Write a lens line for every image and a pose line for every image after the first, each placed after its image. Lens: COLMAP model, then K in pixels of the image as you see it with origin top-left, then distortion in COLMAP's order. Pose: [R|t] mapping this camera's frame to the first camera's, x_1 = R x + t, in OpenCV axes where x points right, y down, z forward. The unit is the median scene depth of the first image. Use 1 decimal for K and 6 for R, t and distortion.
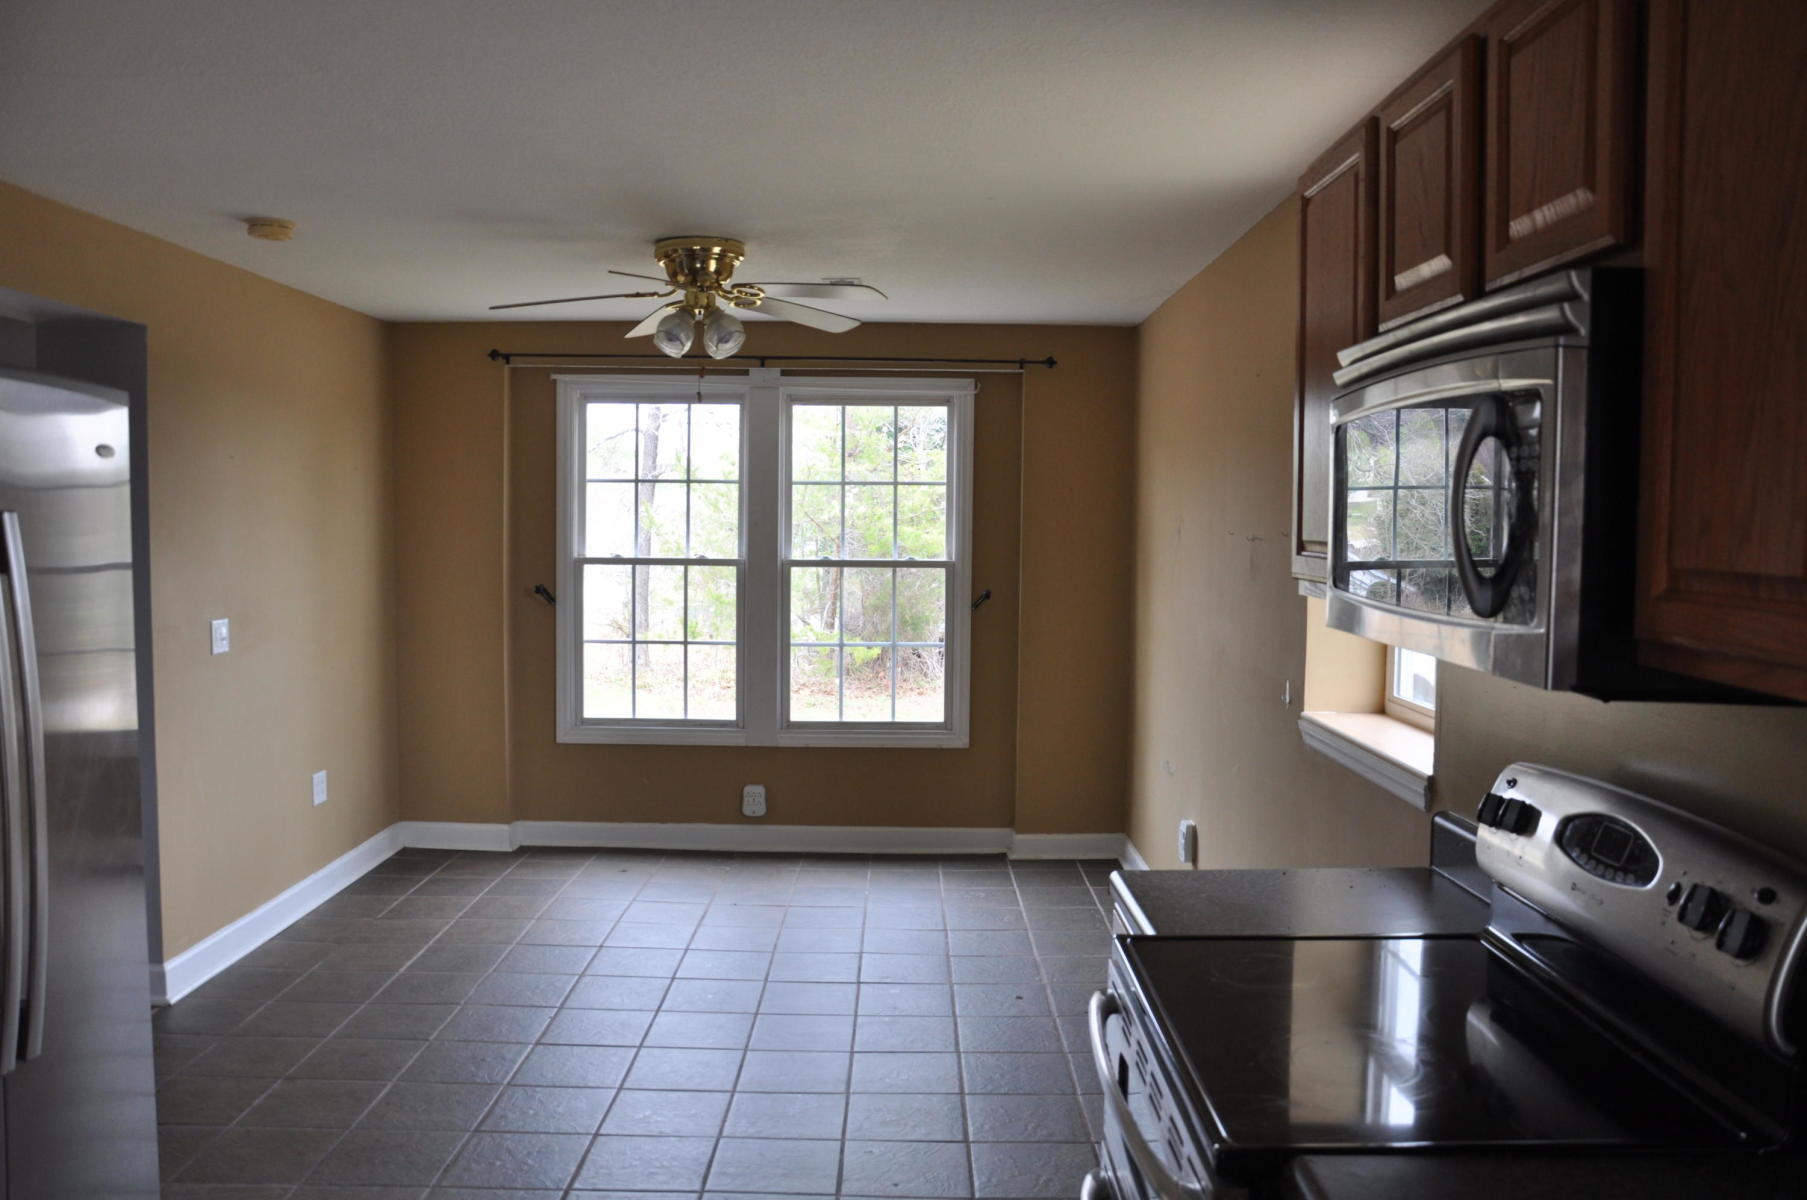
lens RADIAL K [[1617.5, 0, 911.9], [0, 1617.5, 606.1], [0, 0, 1]] dist [-0.114475, -0.000968]
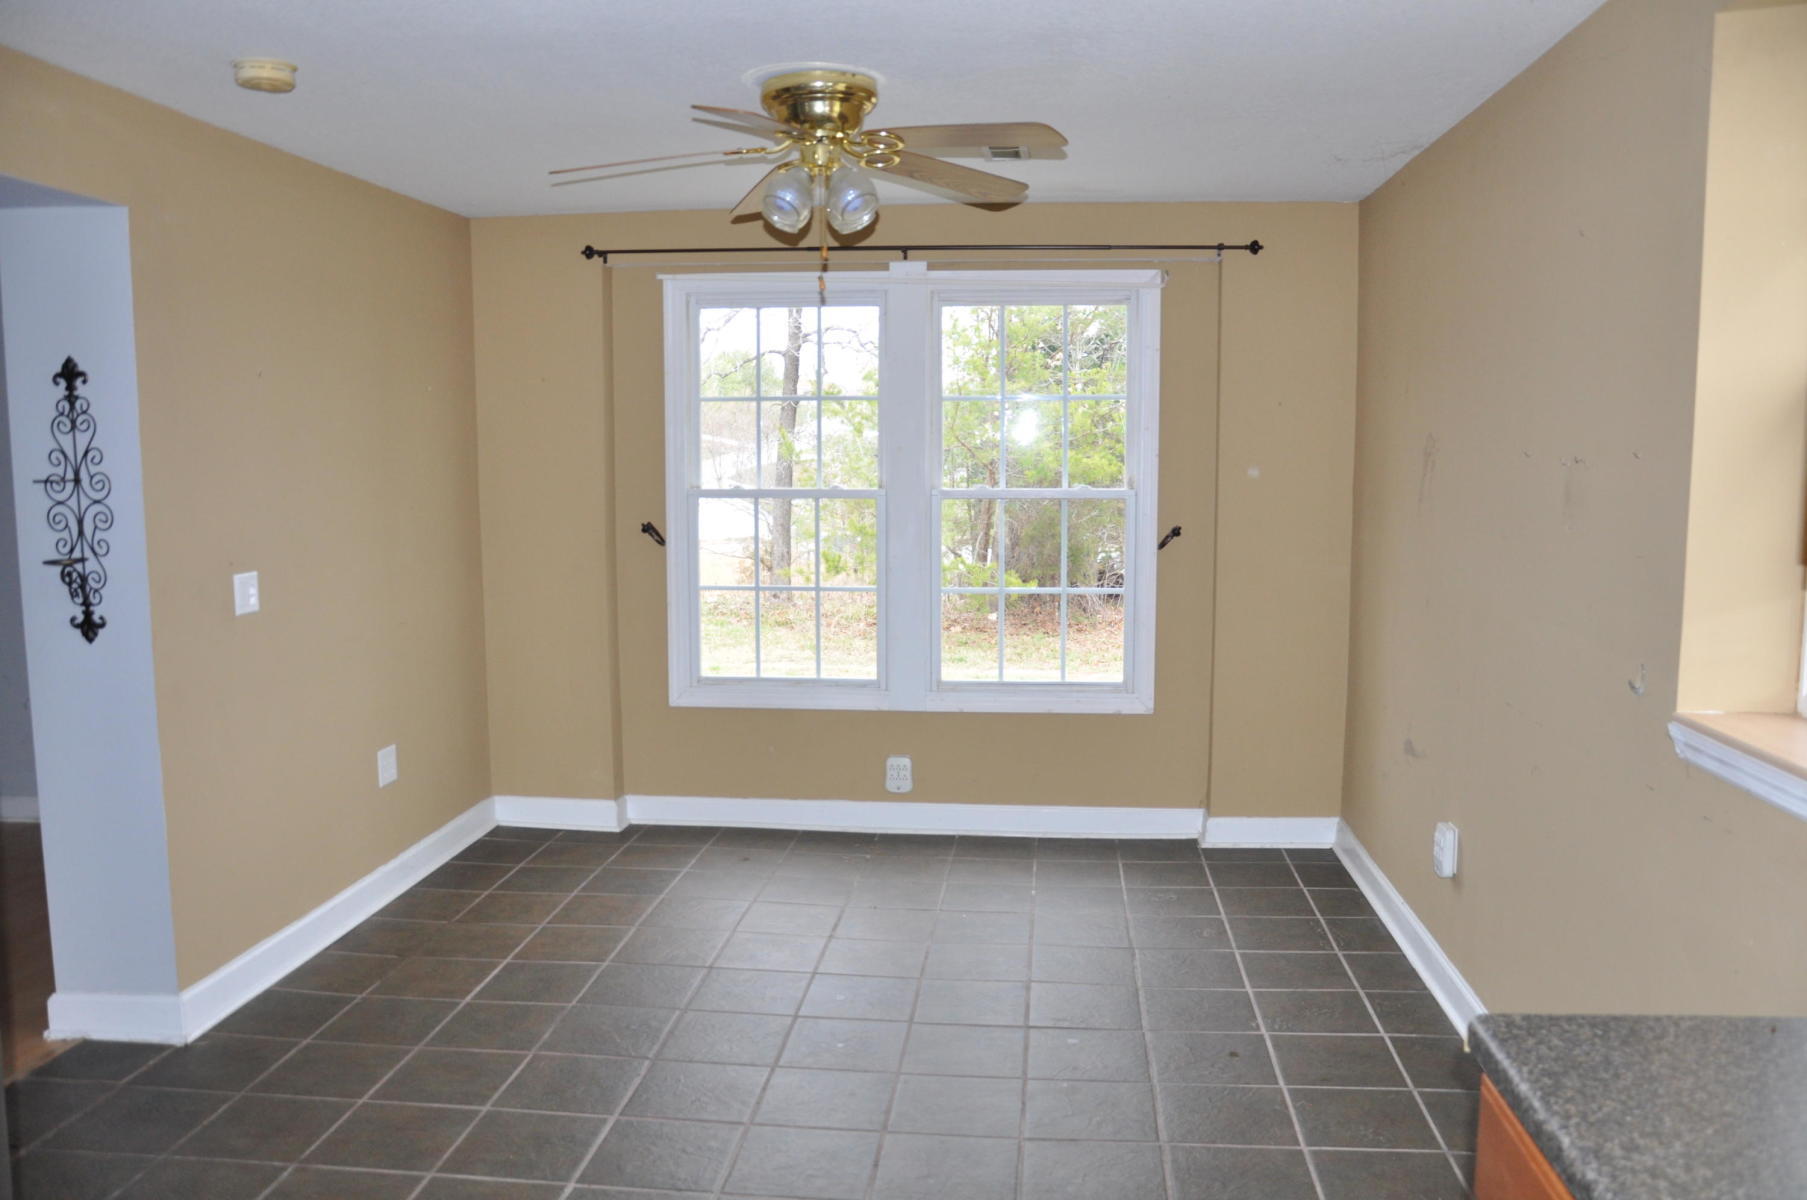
lens RADIAL K [[1440.4, 0, 896.7], [0, 1440.4, 609.4], [0, 0, 1]] dist [-0.152990, 0.133430]
pose [[0.994487, -0.000460, -0.104859, -0.019998], [0.006592, 0.998287, 0.058142, -0.010934], [0.104653, -0.058512, 0.992786, 0.261850]]
